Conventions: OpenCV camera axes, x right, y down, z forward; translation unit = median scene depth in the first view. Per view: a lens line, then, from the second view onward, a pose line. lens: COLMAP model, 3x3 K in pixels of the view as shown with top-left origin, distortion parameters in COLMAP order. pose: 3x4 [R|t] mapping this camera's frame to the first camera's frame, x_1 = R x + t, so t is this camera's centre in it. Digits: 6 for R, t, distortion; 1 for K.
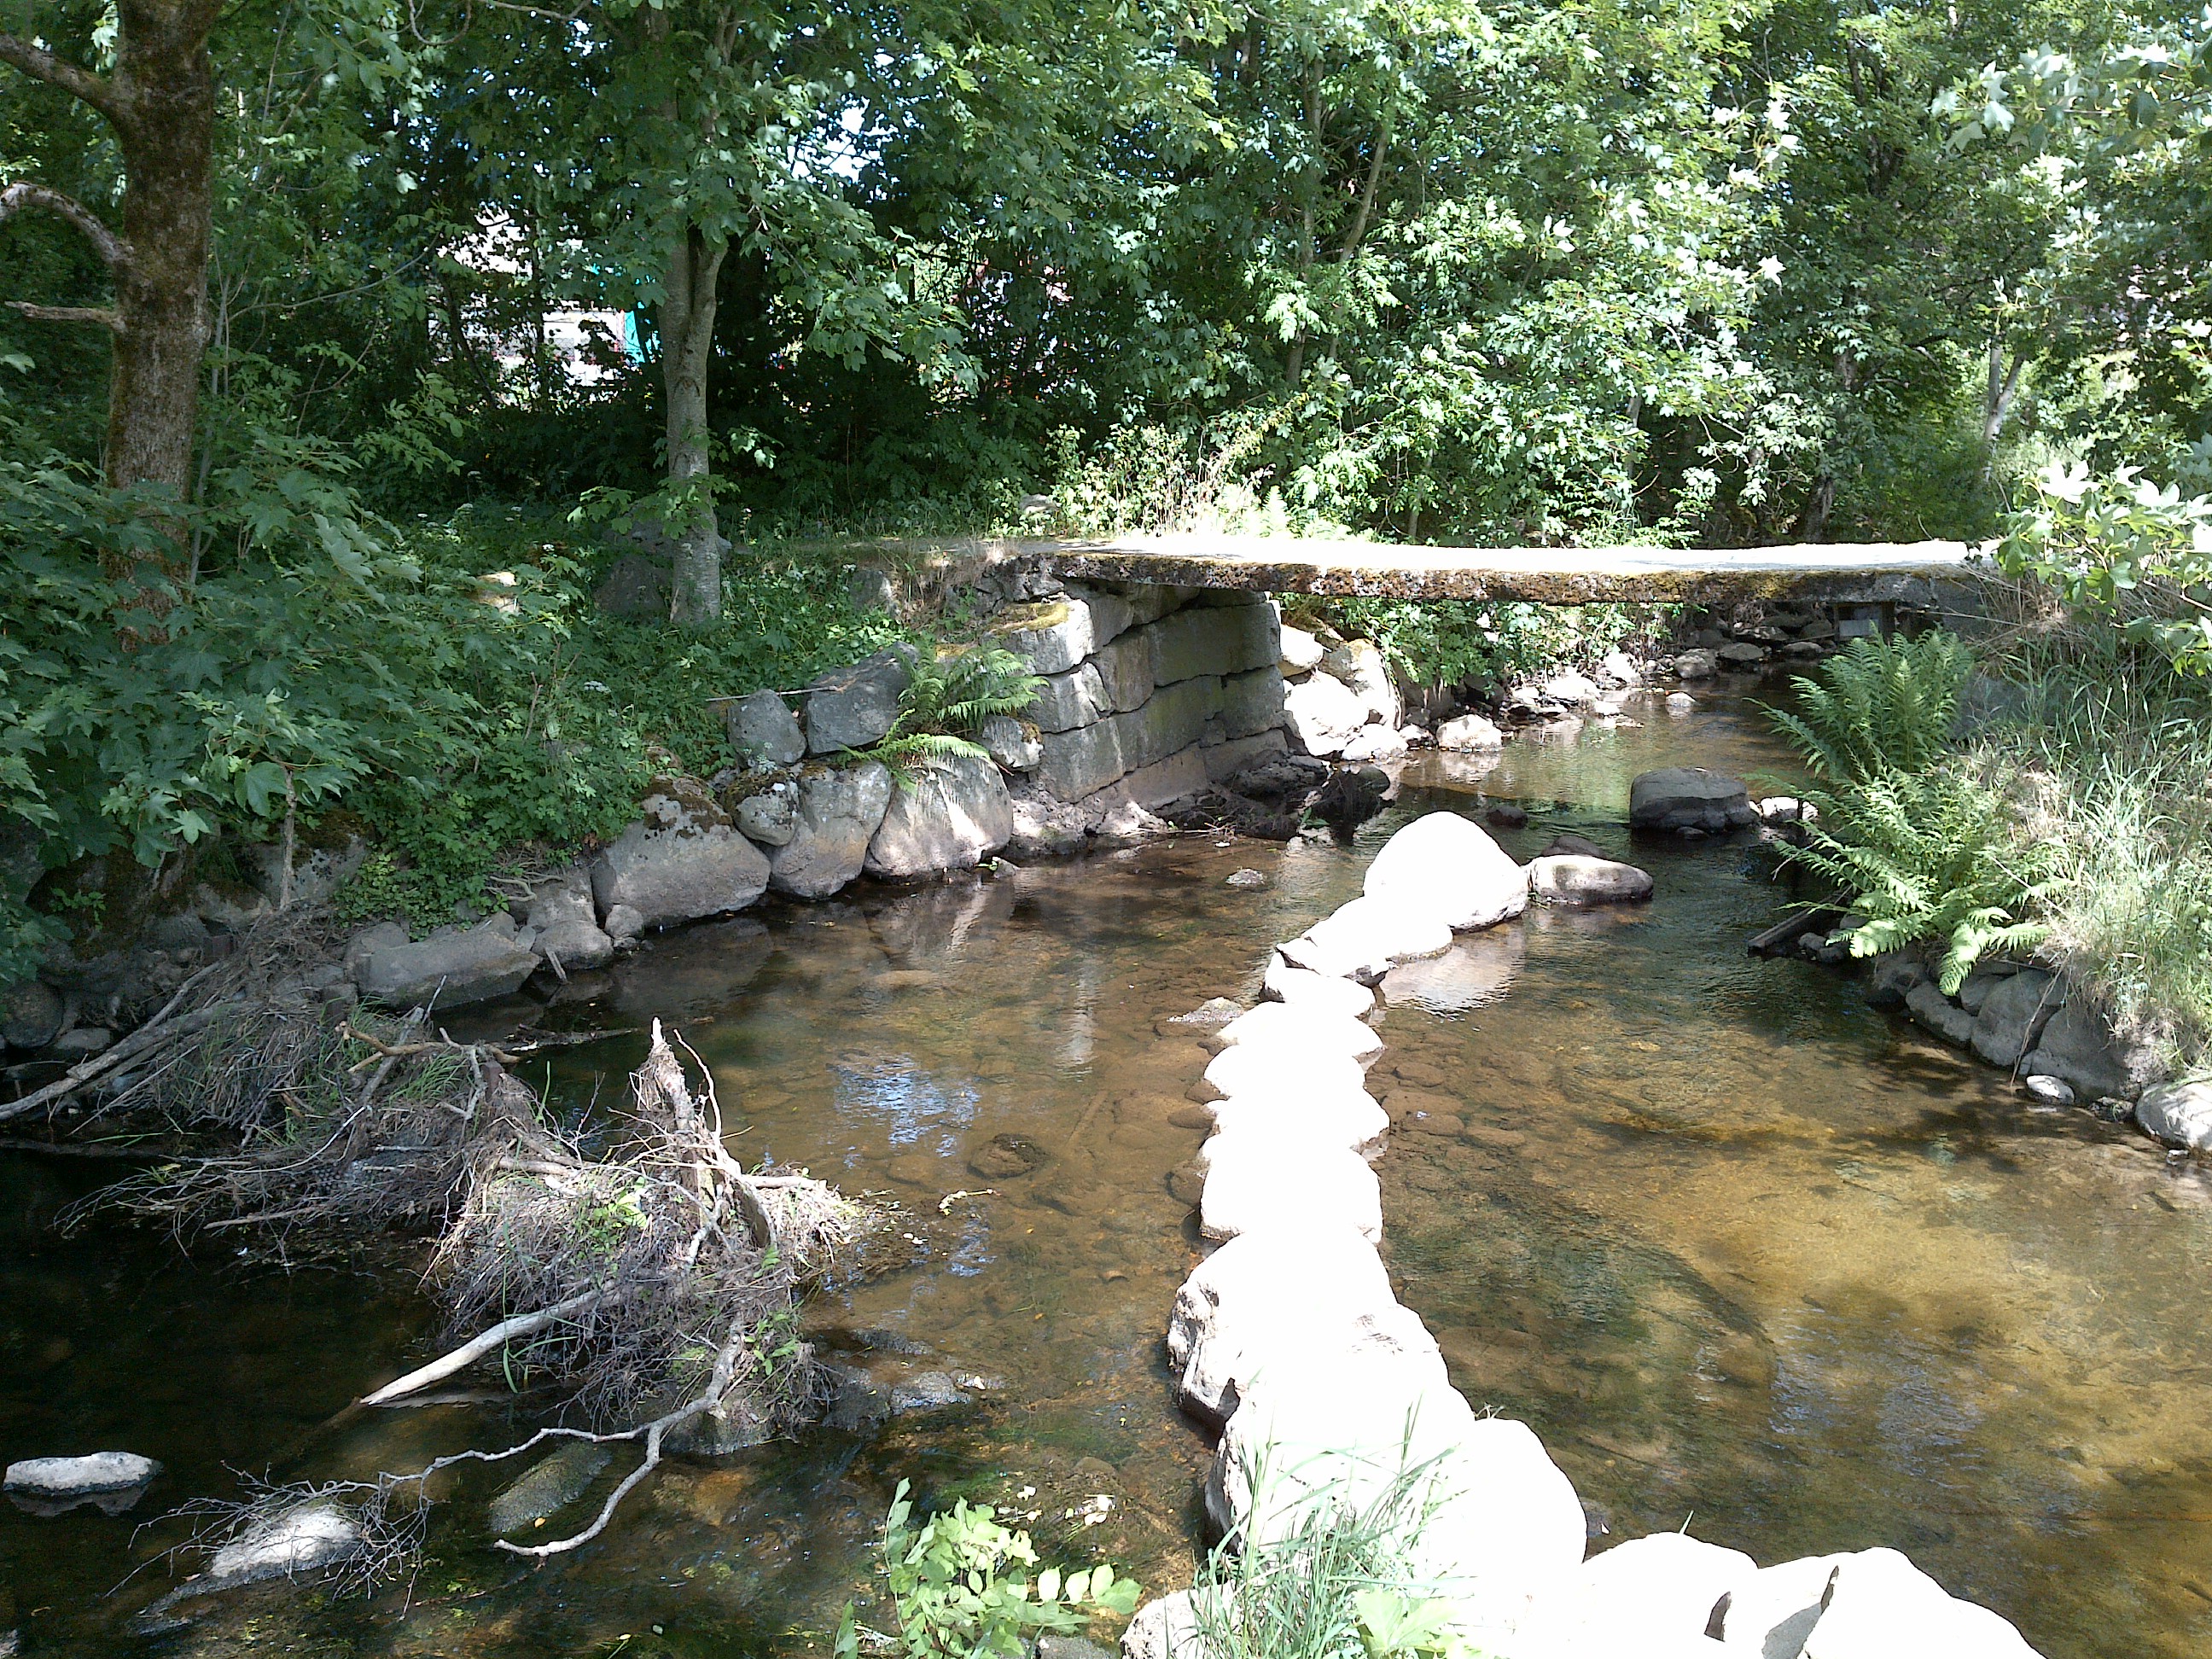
lens RADIAL K [[2029.8, 0, 1122.4], [0, 2029.8, 882.0], [0, 0, 1]] dist [0.047812, 0.000000]
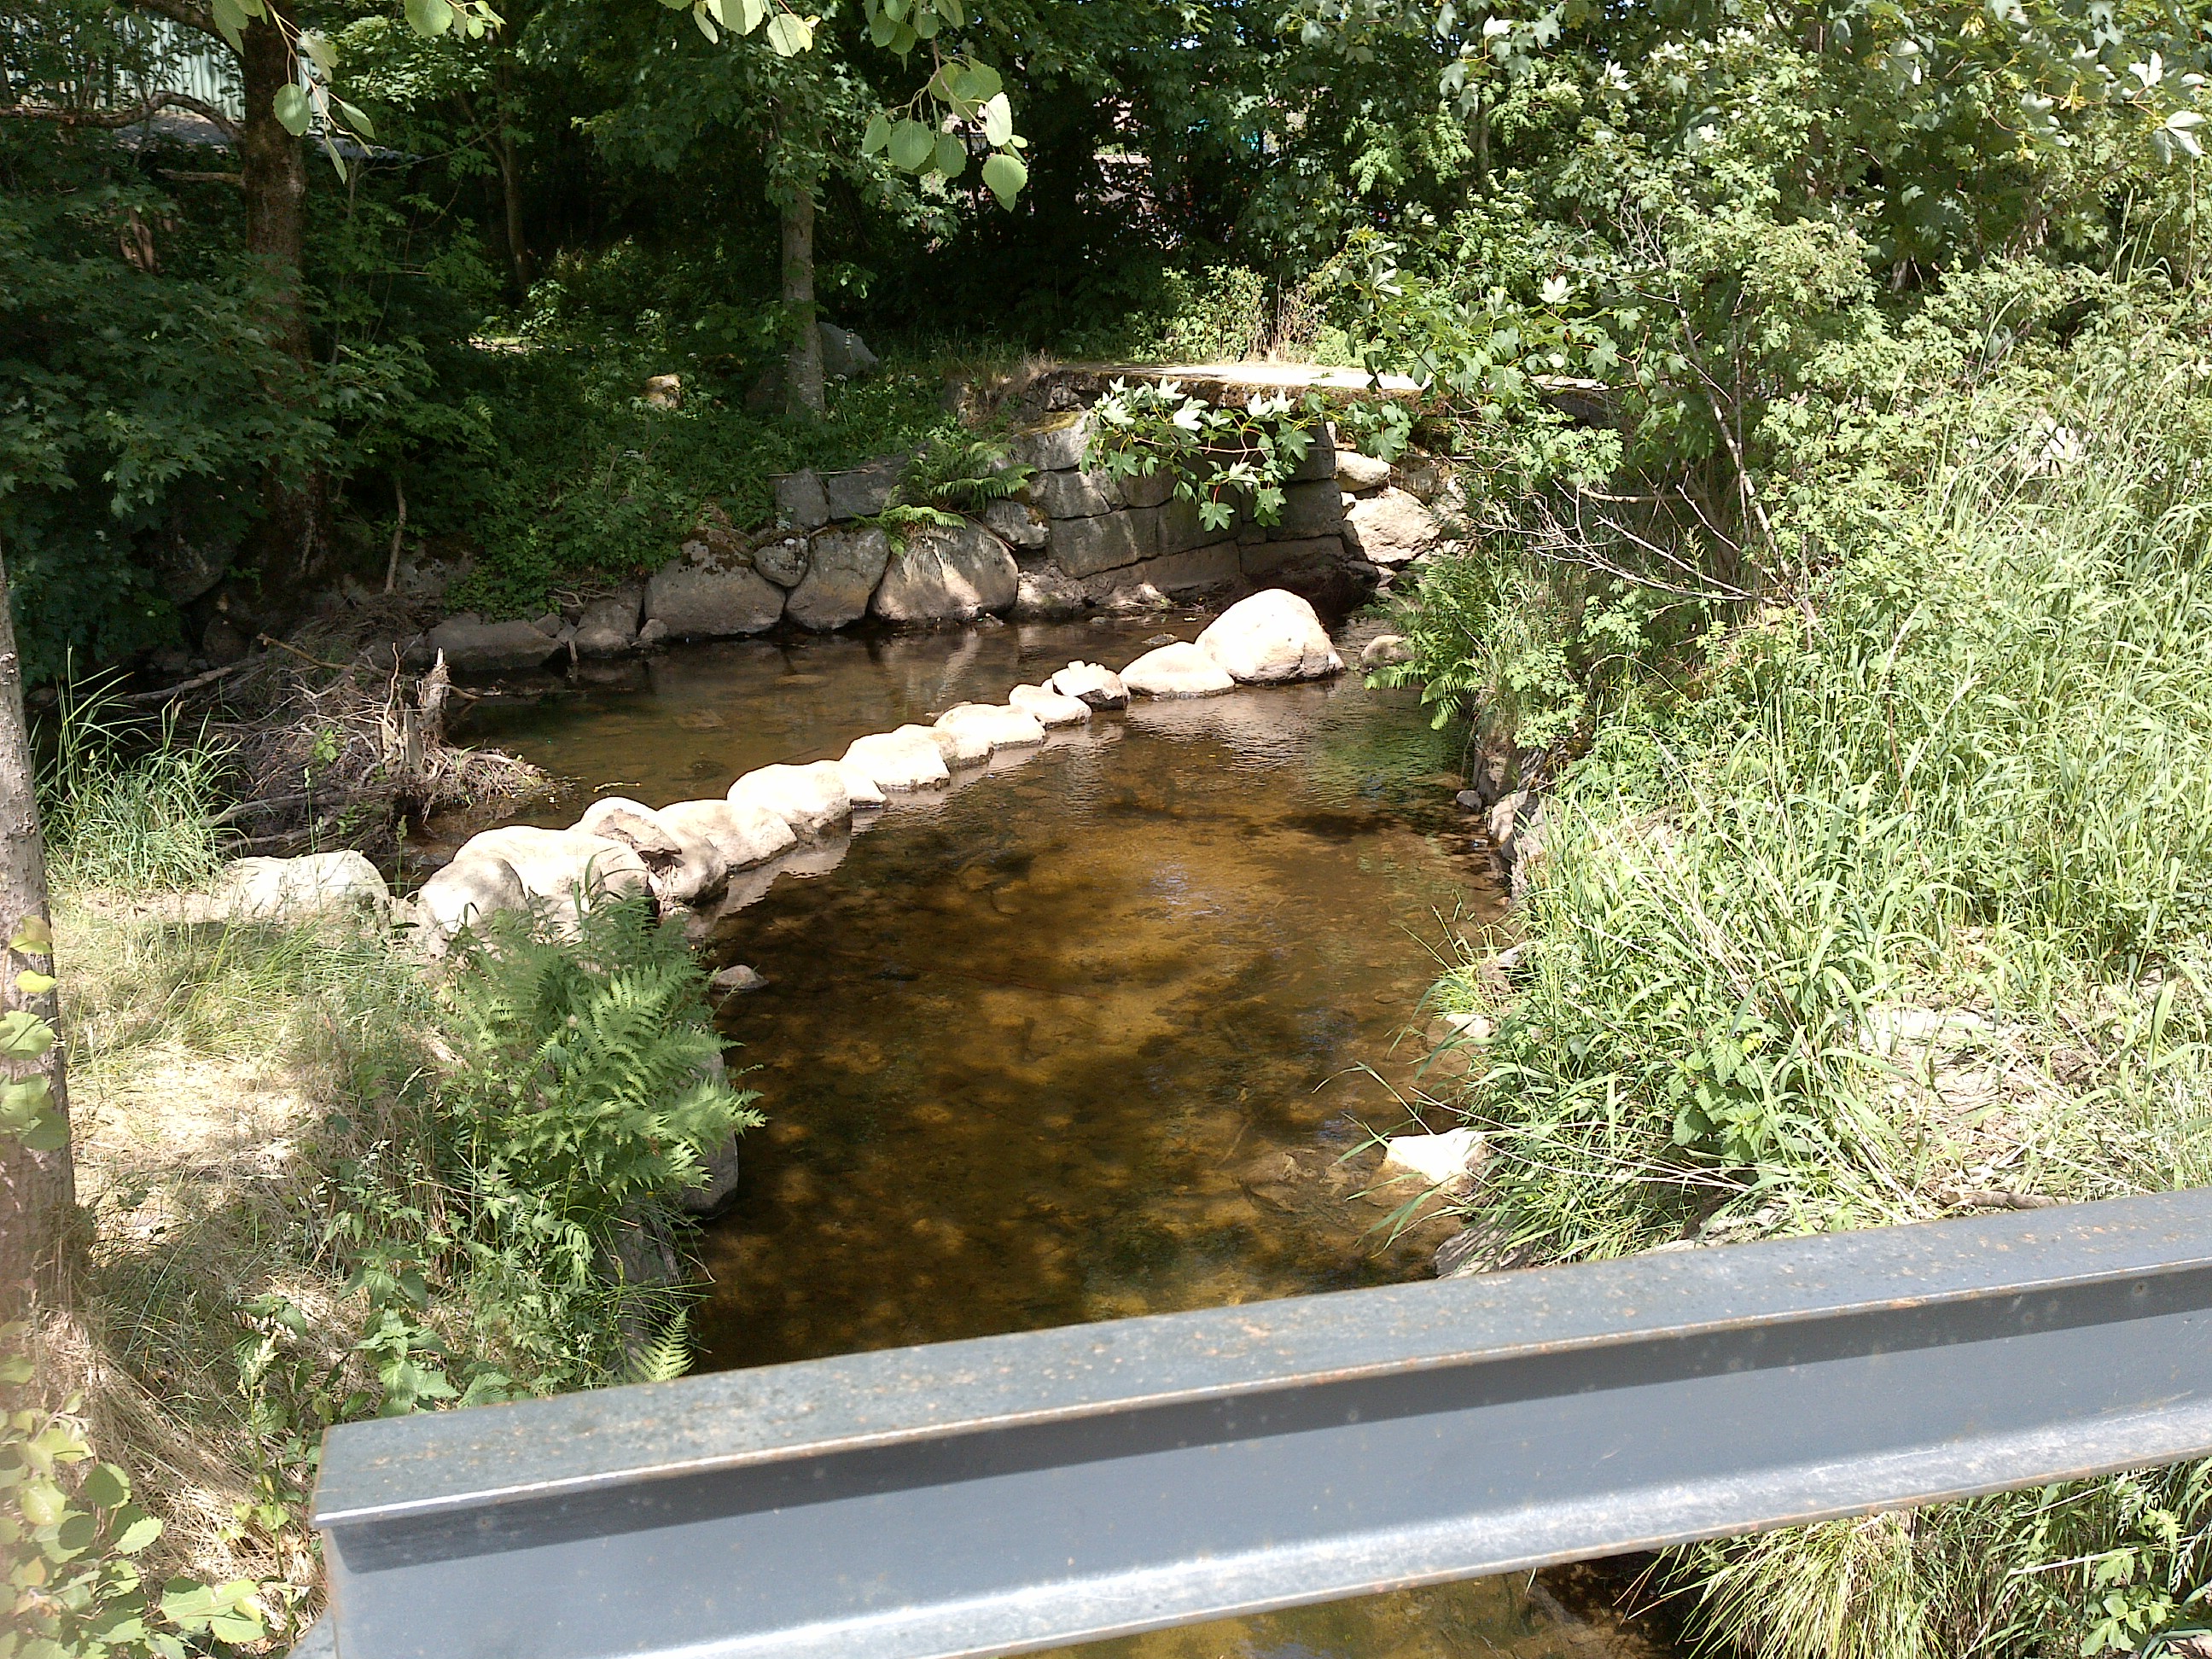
lens RADIAL K [[2029.8, 0, 1095.4], [0, 2029.8, 846.2], [0, 0, 1]] dist [0.047812, 0.000000]
pose [[0.944022, 0.093405, -0.316383, 0.438334], [-0.077639, 0.995045, 0.062105, 0.050763], [0.320616, -0.034065, 0.946596, -0.178695]]
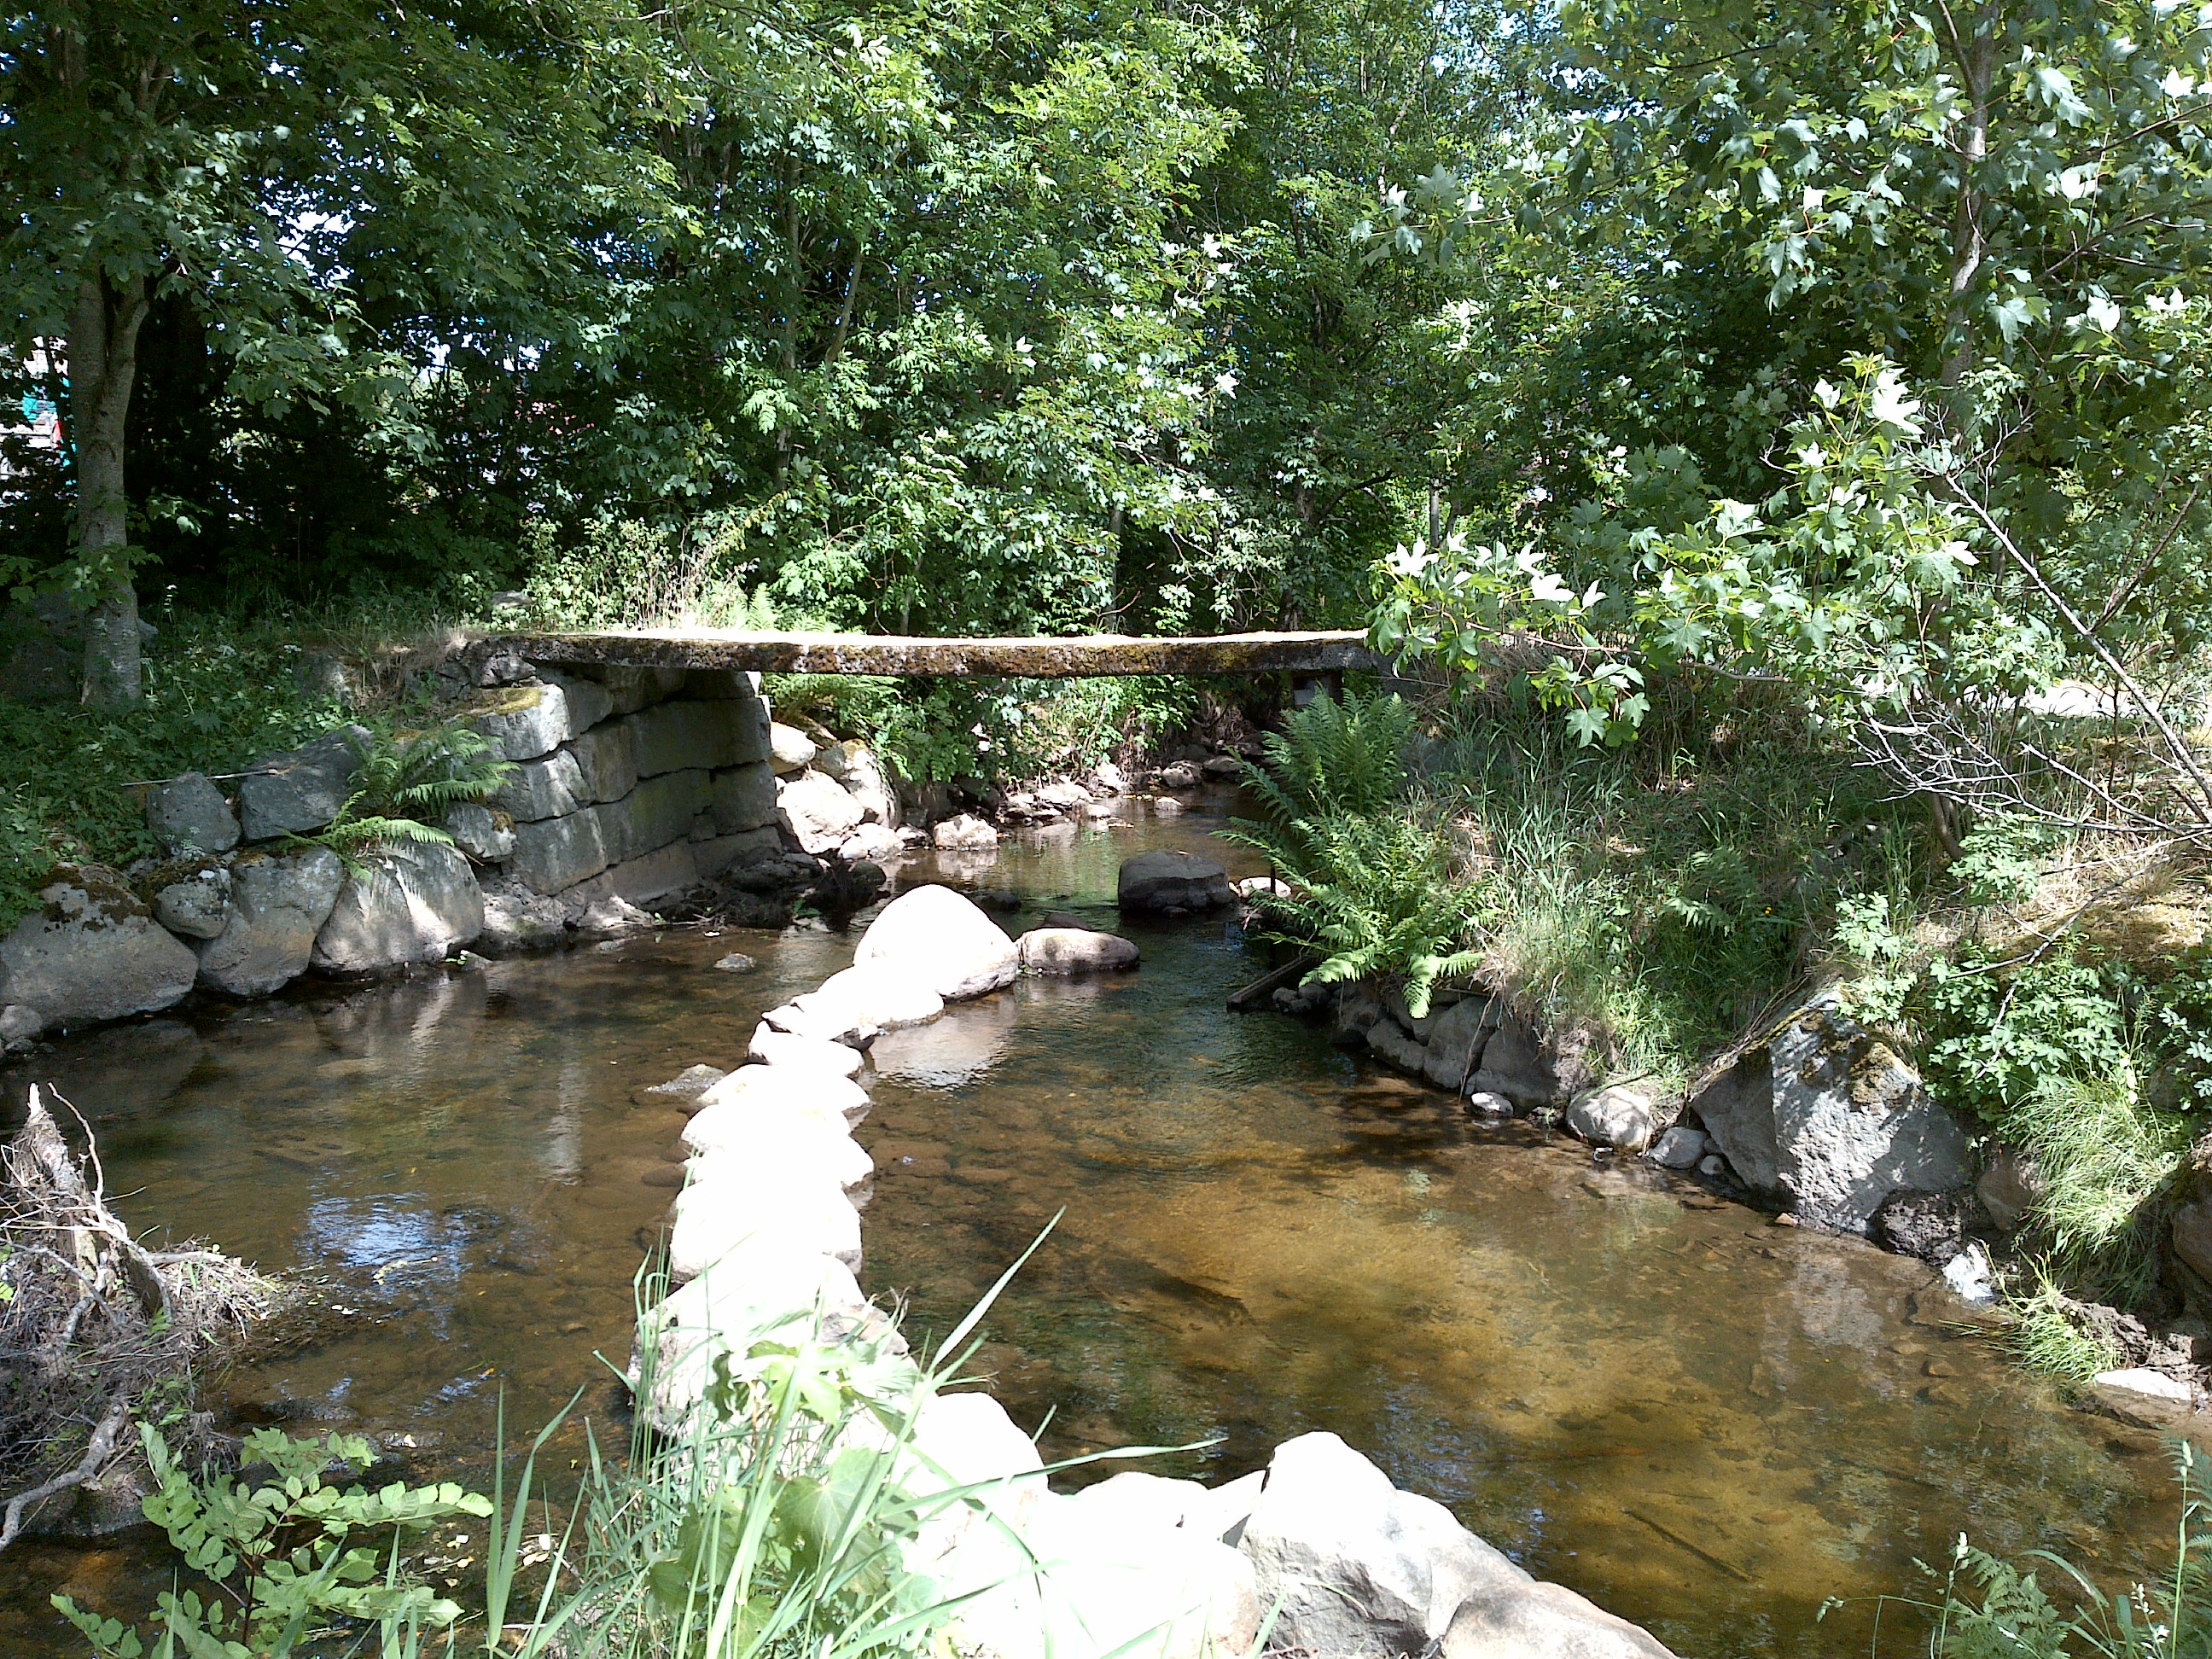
lens RADIAL K [[2029.8, 0, 1132.5], [0, 2029.8, 866.6], [0, 0, 1]] dist [0.047812, 0.000000]
pose [[0.970756, -0.020167, 0.239222, 0.014160], [0.039776, 0.996204, -0.077430, 0.036967], [-0.236752, 0.084681, 0.967873, 0.007538]]
